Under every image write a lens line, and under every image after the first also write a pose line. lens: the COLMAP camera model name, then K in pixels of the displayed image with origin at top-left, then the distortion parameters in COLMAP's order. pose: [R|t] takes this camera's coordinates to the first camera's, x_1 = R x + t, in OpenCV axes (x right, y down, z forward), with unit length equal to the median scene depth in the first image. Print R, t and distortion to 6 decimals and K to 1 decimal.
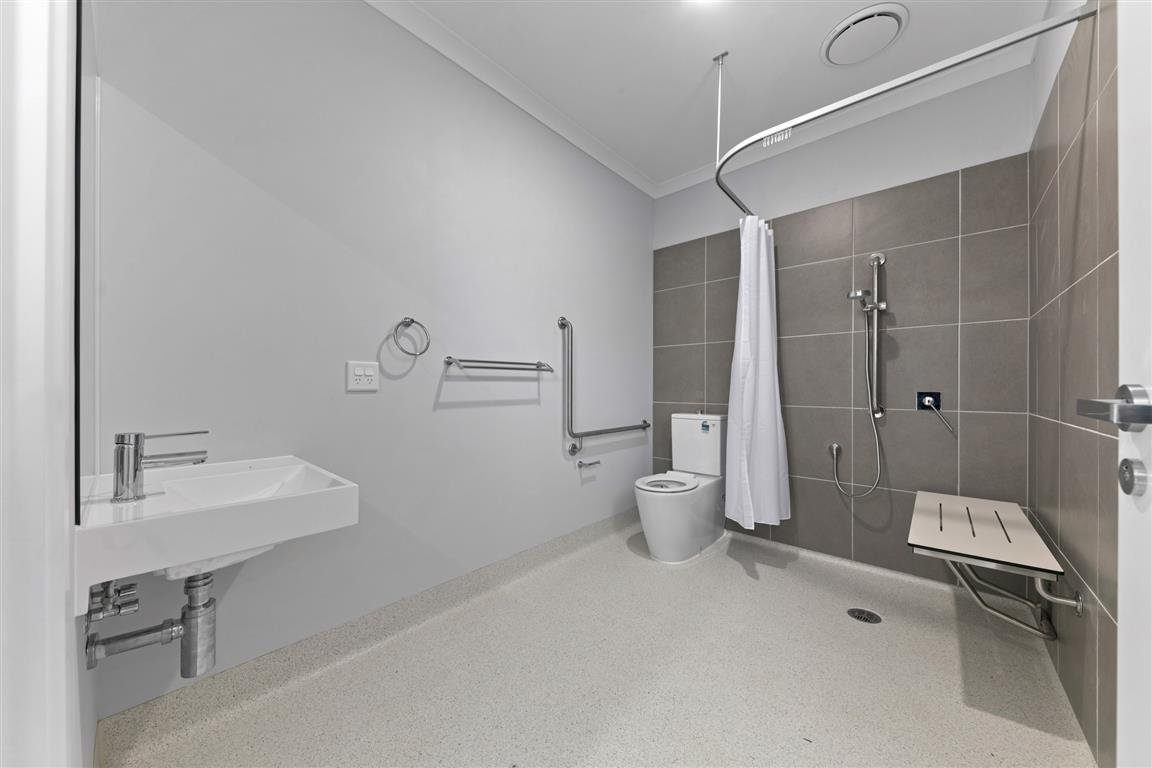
lens RADIAL K [[403.0, 0, 584.0], [0, 403.0, 387.1], [0, 0, 1]] dist [-0.001701, -0.000921]
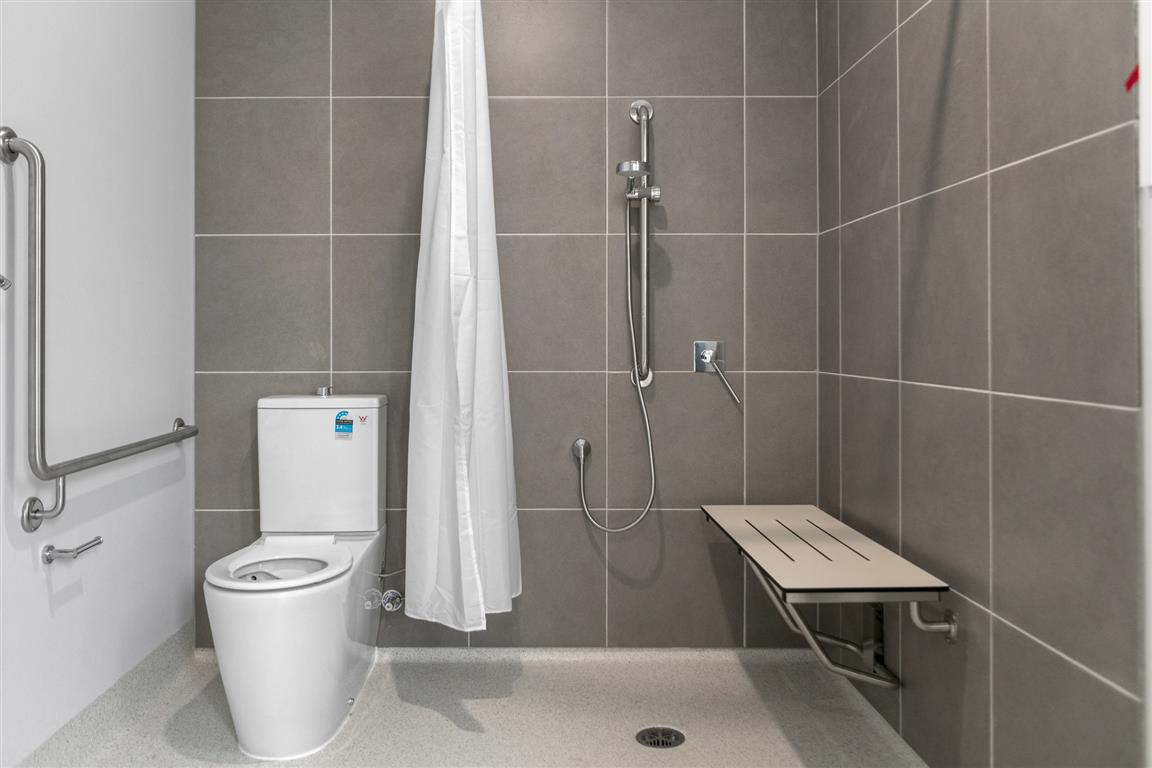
lens RADIAL K [[884.2, 0, 631.6], [0, 884.2, 335.1], [0, 0, 1]] dist [-0.000402, -0.008532]
pose [[0.743467, -0.001142, 0.668771, -0.127975], [0.001674, 0.999999, -0.000154, 0.001963], [-0.668770, 0.001234, 0.743468, 0.080605]]
